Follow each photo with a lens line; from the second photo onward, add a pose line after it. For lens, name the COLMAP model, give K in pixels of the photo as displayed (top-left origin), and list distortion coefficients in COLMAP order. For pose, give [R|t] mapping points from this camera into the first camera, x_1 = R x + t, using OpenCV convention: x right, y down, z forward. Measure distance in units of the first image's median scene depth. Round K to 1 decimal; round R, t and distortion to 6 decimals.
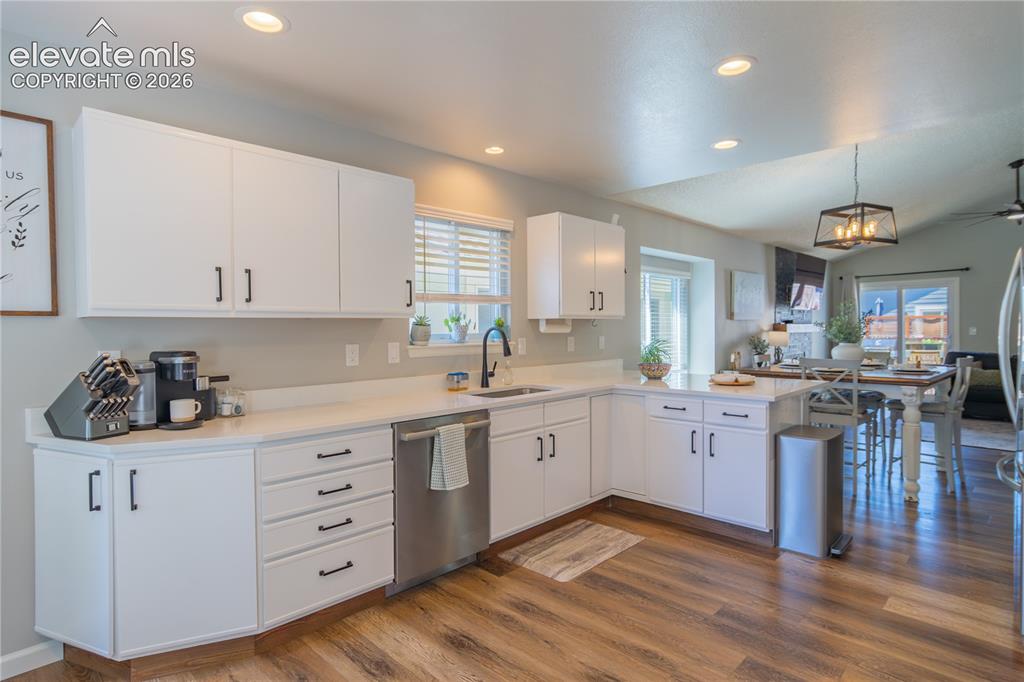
lens RADIAL K [[549.8, 0, 512.6], [0, 549.8, 339.7], [0, 0, 1]] dist [-0.007208, 0.007841]
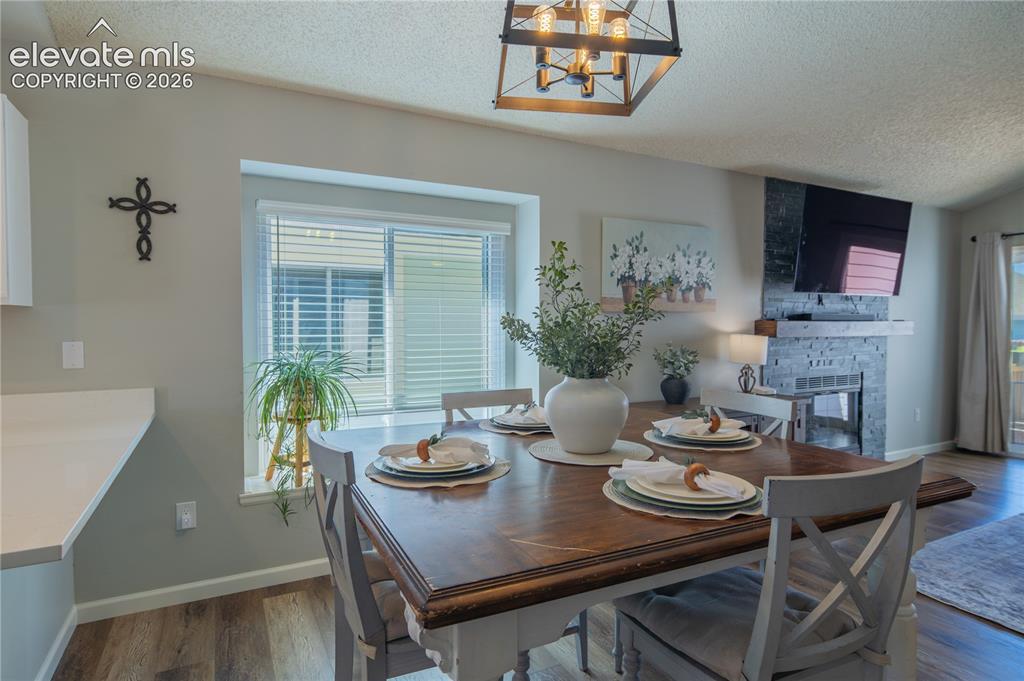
lens RADIAL K [[549.8, 0, 512.6], [0, 549.8, 339.2], [0, 0, 1]] dist [-0.007208, 0.007841]
pose [[0.949164, 0.018714, -0.314226, 0.934889], [-0.016459, 0.999816, 0.009830, -0.026490], [0.314353, -0.004158, 0.949297, 0.919538]]
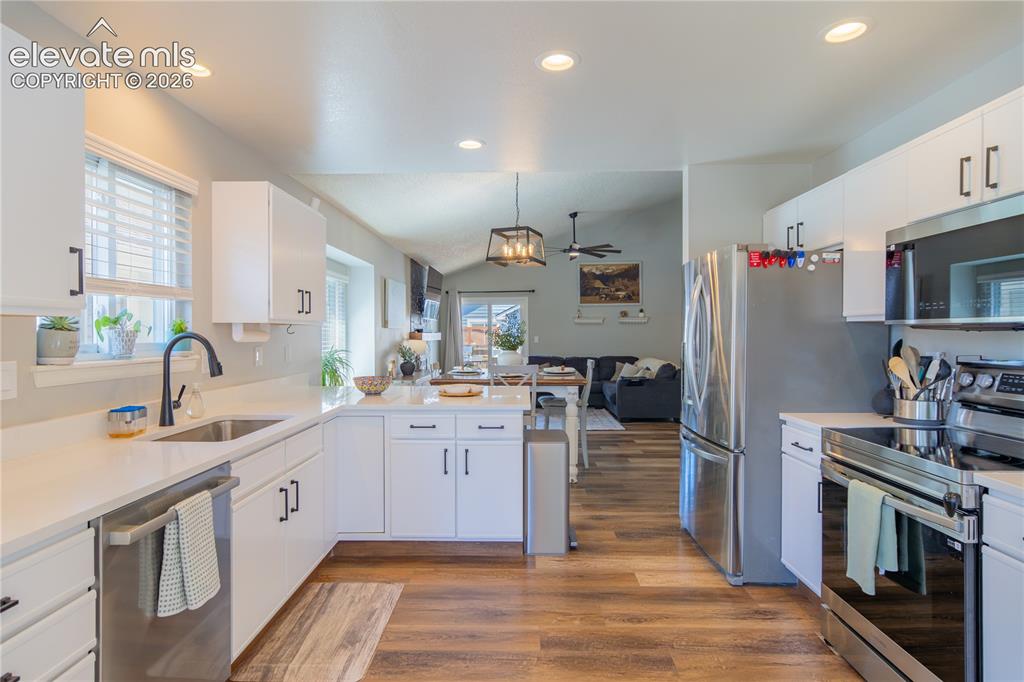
lens RADIAL K [[549.8, 0, 512.6], [0, 549.8, 339.7], [0, 0, 1]] dist [-0.007208, 0.007841]
pose [[0.728755, -0.000550, 0.684774, -0.206674], [0.011221, 0.999875, -0.011138, -0.003935], [-0.684682, 0.015800, 0.728671, 0.251309]]
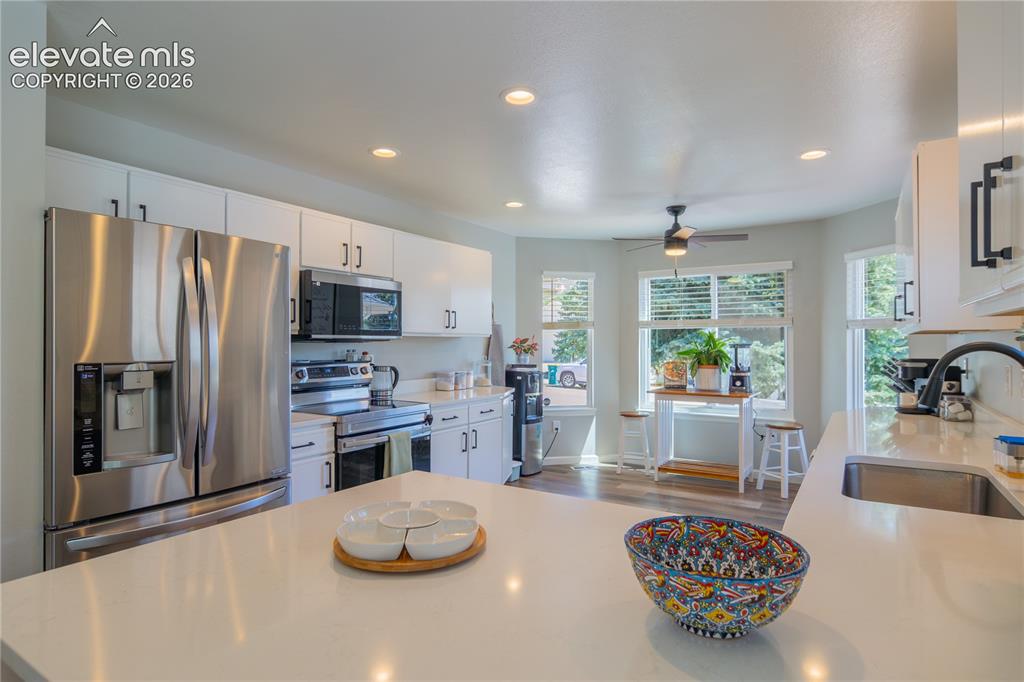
lens RADIAL K [[549.8, 0, 512.6], [0, 549.8, 339.7], [0, 0, 1]] dist [-0.007208, 0.007841]
pose [[-0.979255, 0.008761, -0.202444, 0.432017], [0.004813, 0.999789, 0.019986, -0.037768], [0.202576, 0.018597, -0.979090, 1.382693]]
